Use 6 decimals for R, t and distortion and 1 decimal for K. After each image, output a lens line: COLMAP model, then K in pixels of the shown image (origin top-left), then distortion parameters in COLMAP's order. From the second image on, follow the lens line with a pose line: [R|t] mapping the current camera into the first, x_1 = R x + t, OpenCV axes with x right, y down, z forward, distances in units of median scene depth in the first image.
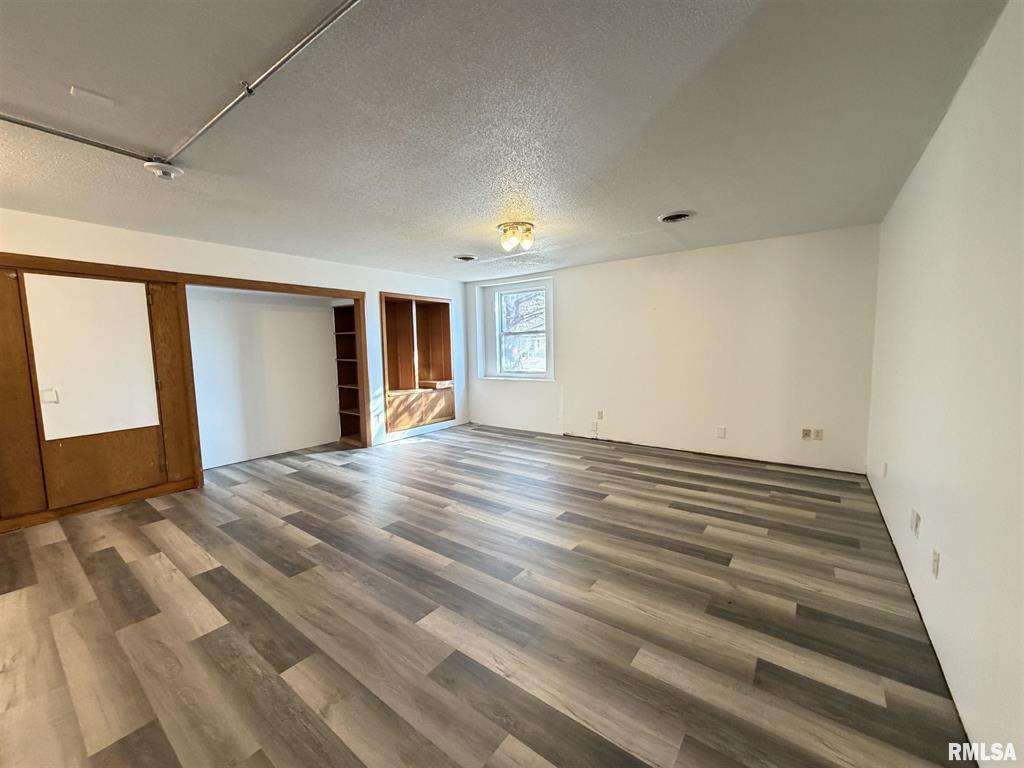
lens RADIAL K [[408.3, 0, 512.0], [0, 408.3, 384.0], [0, 0, 1]] dist [0.000162, -0.000105]
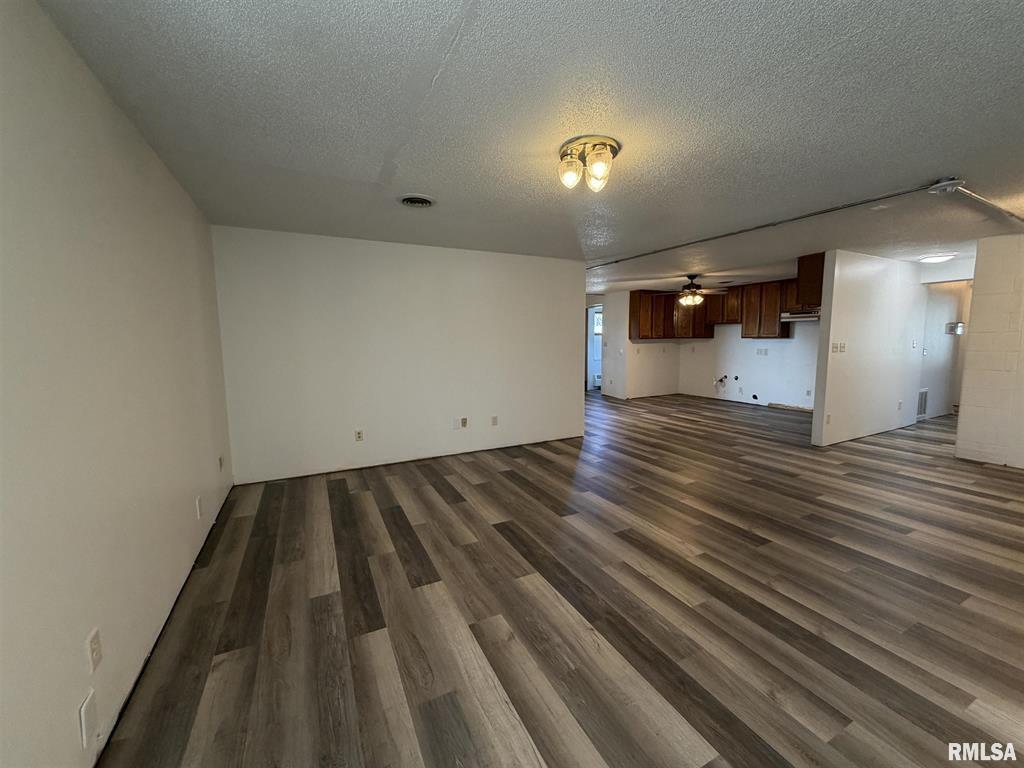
lens RADIAL K [[408.3, 0, 512.0], [0, 408.3, 384.0], [0, 0, 1]] dist [0.000162, -0.000105]
pose [[-0.895485, -0.018586, 0.444703, -0.184245], [0.069422, 0.981067, 0.180797, -0.176976], [-0.439644, 0.192773, -0.877241, 1.829824]]
